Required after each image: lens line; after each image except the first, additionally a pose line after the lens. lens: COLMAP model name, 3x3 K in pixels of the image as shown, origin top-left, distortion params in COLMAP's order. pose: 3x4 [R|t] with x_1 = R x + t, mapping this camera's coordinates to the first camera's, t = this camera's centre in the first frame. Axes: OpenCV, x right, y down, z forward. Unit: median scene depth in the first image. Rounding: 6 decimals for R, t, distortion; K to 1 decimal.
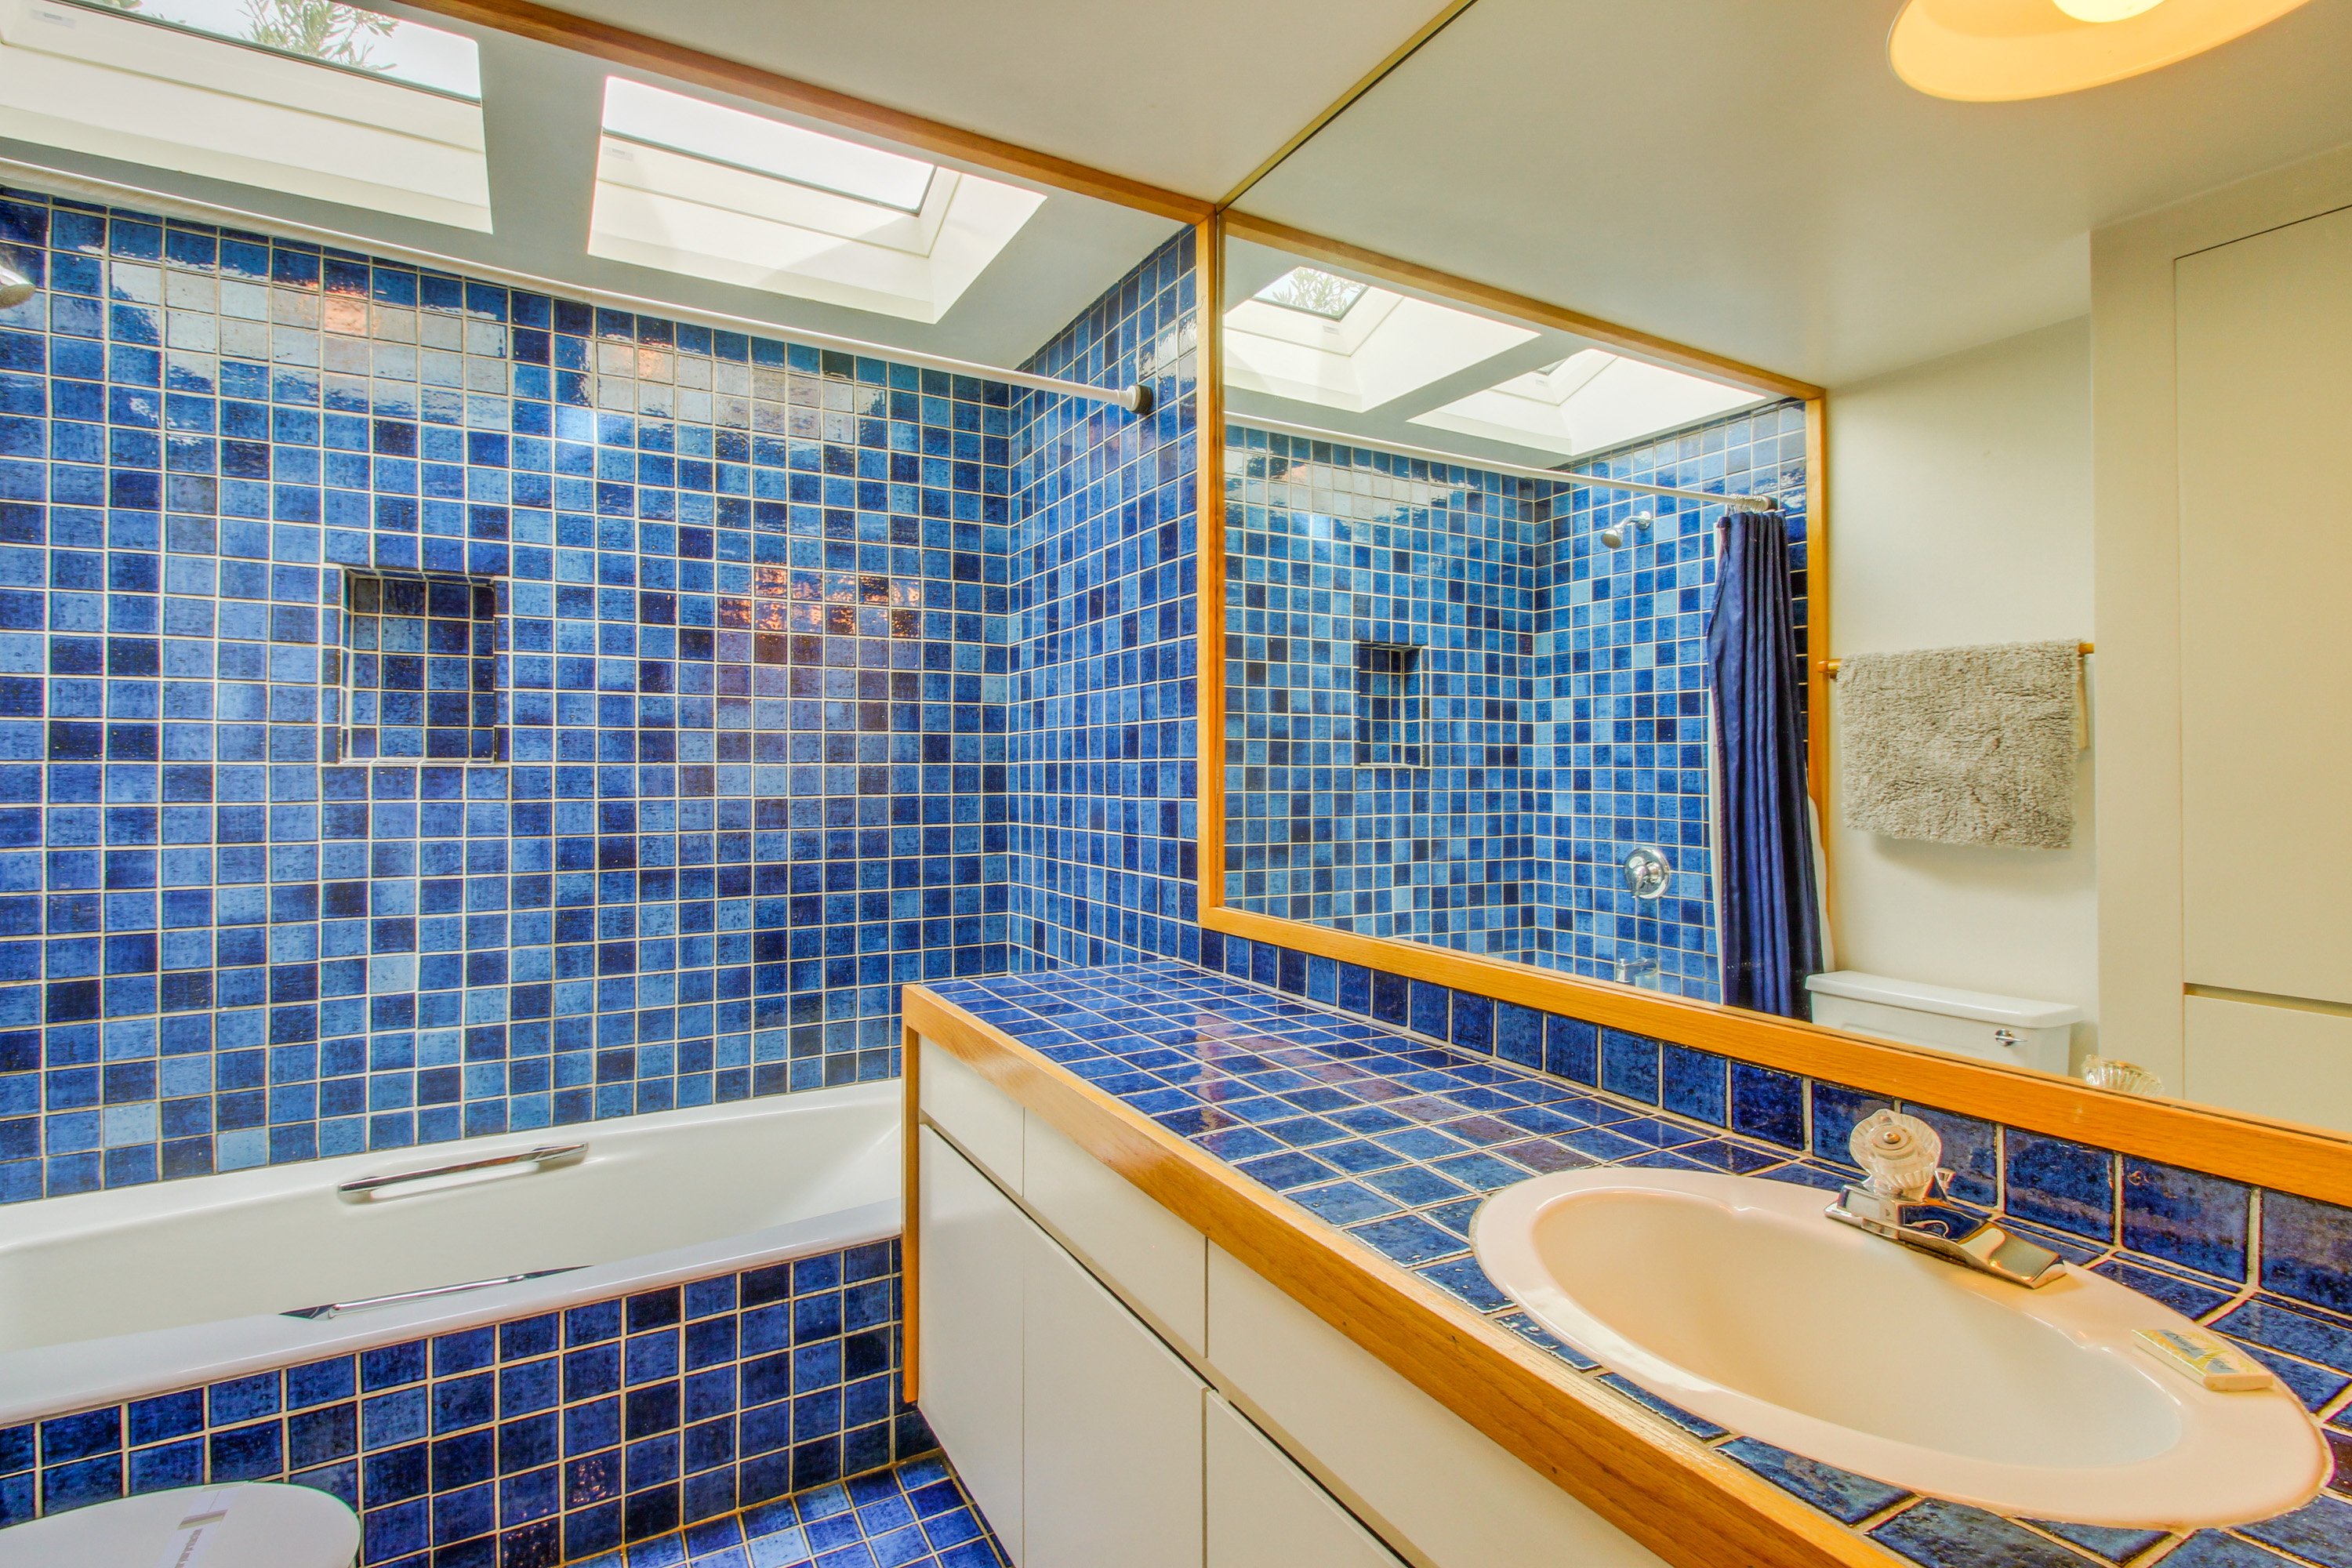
lens RADIAL K [[1085.3, 0, 1193.1], [0, 1085.3, 769.3], [0, 0, 1]] dist [0.011125, -0.009466]
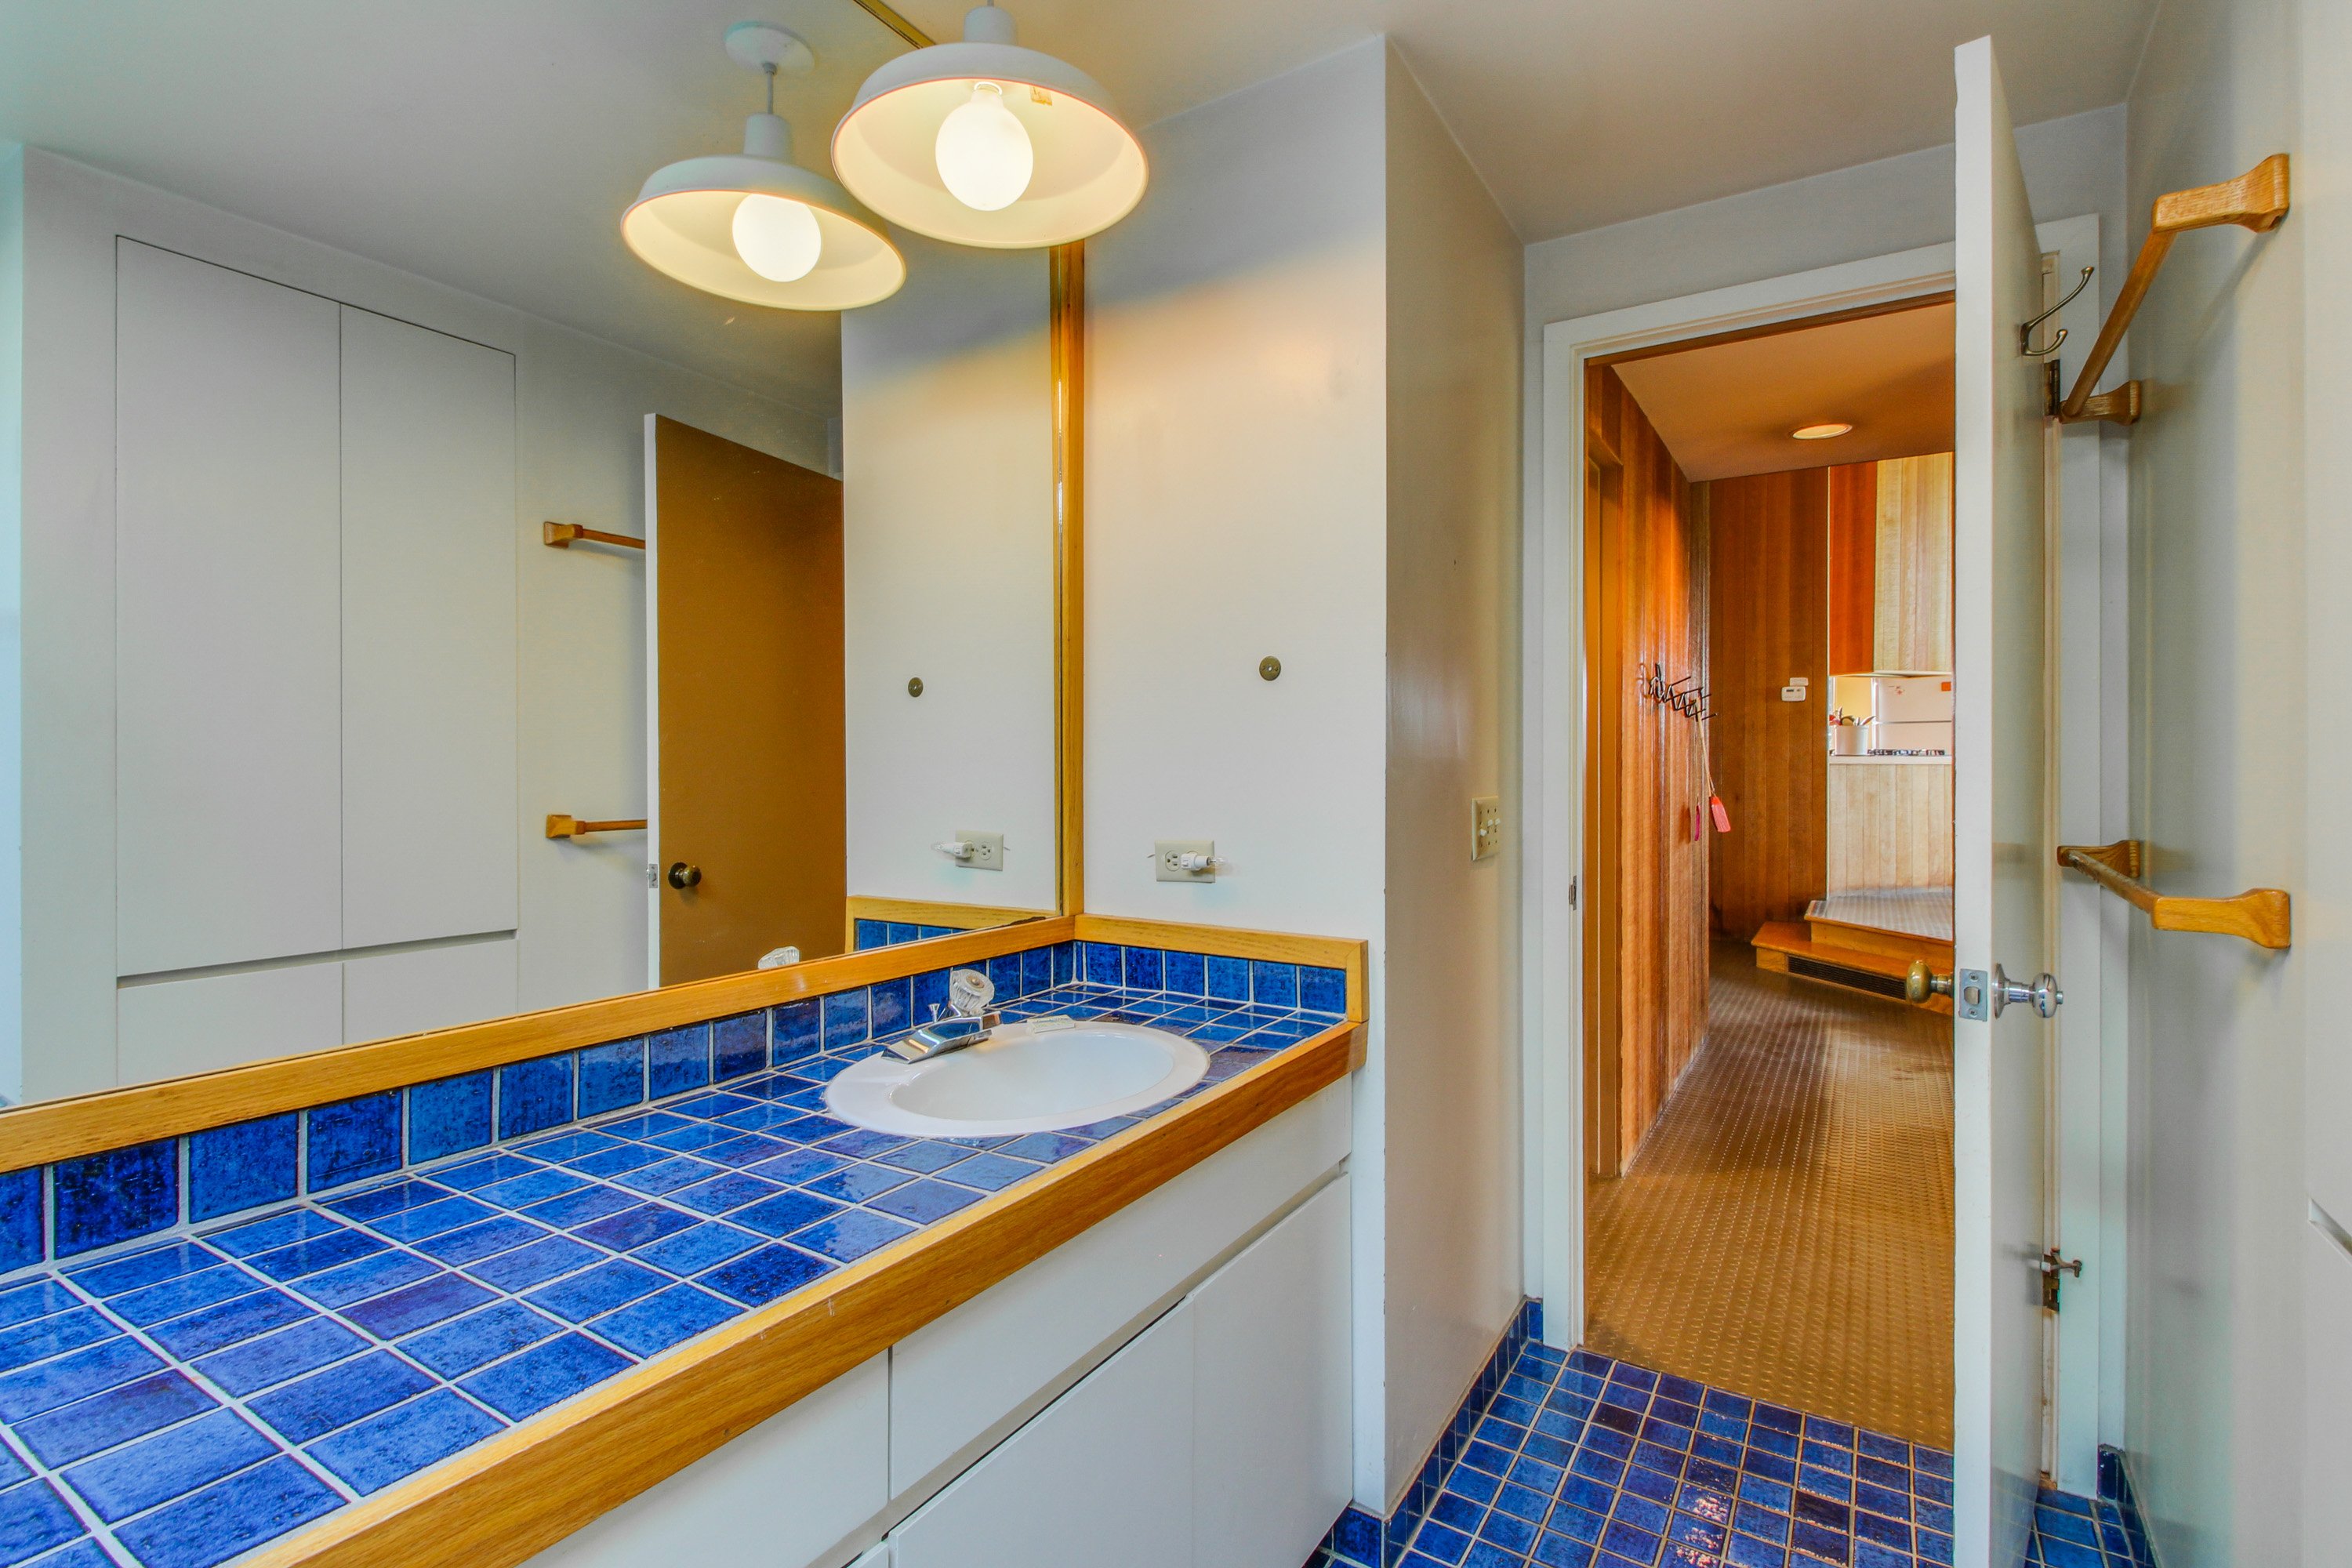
lens RADIAL K [[1085.3, 0, 1179.9], [0, 1085.3, 769.9], [0, 0, 1]] dist [0.011125, -0.009466]
pose [[-0.456965, -0.009279, 0.889436, -0.284298], [-0.007484, 0.999950, 0.006586, -0.003680], [-0.889453, -0.003647, -0.457012, 0.414463]]
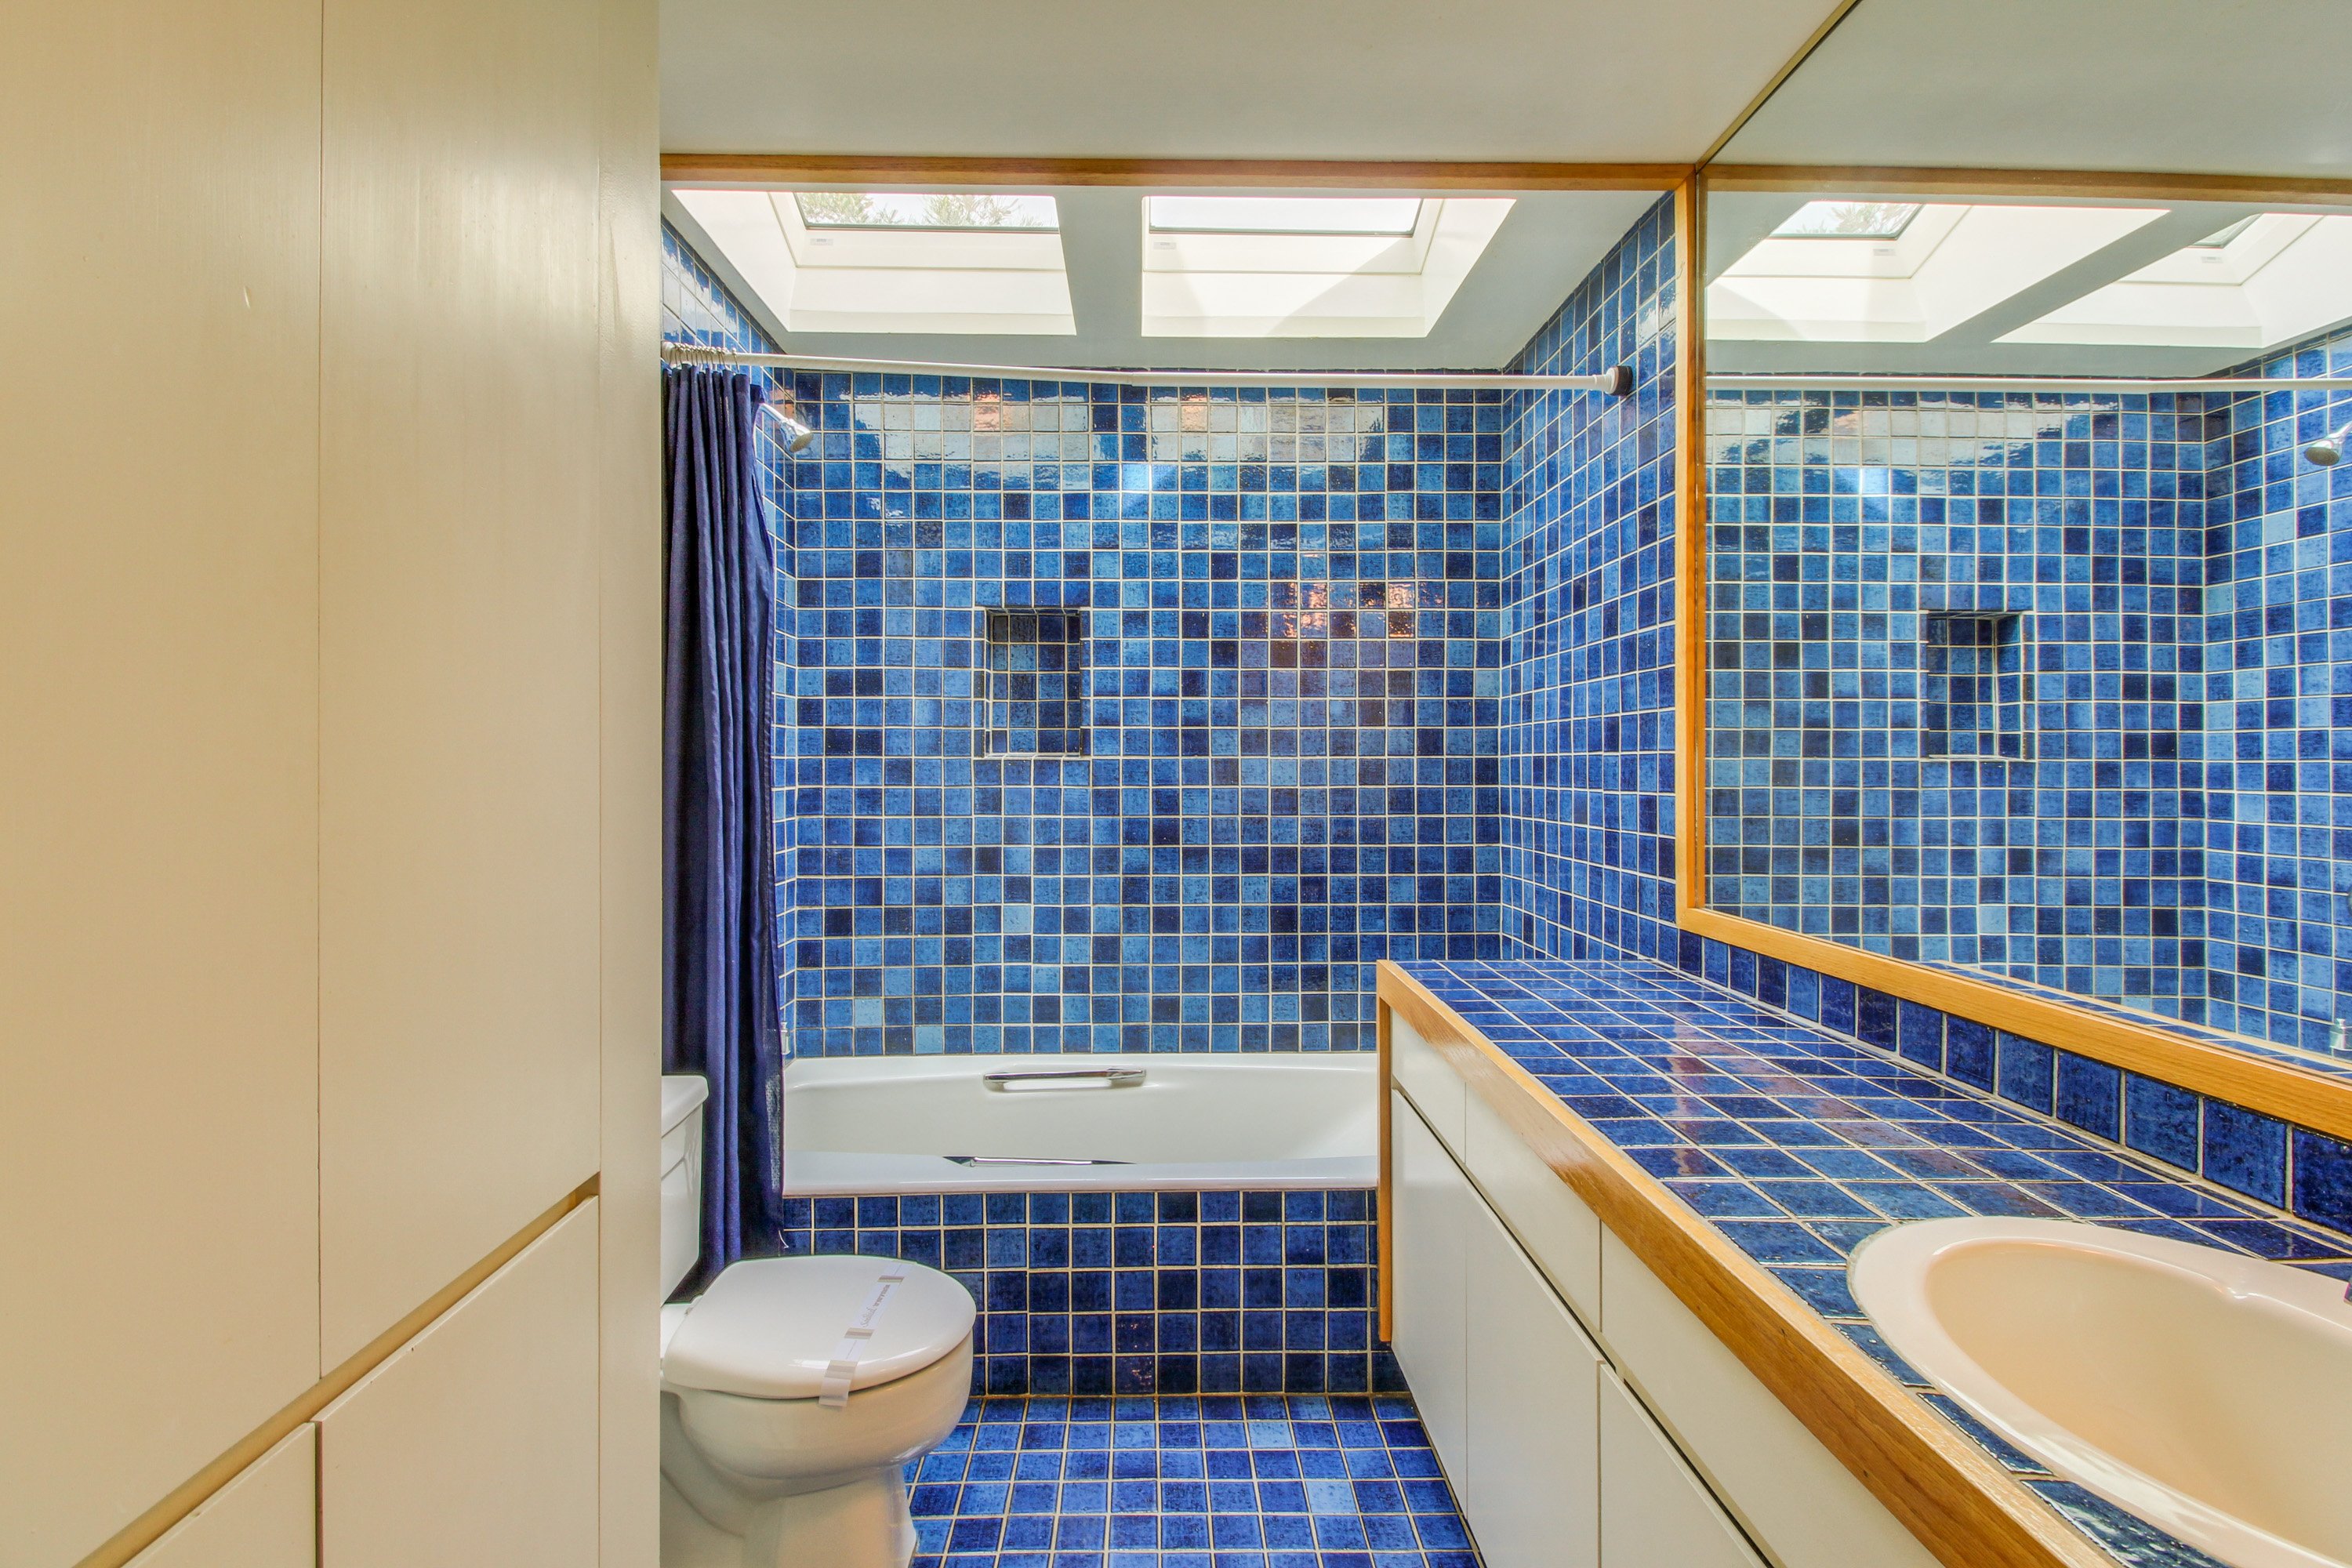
lens RADIAL K [[1085.3, 0, 1153.0], [0, 1085.3, 775.8], [0, 0, 1]] dist [0.011125, -0.009466]
pose [[0.864059, 0.007348, -0.503336, 0.061426], [-0.000889, 0.999914, 0.013073, -0.000157], [0.503389, -0.010848, 0.863992, -0.039031]]
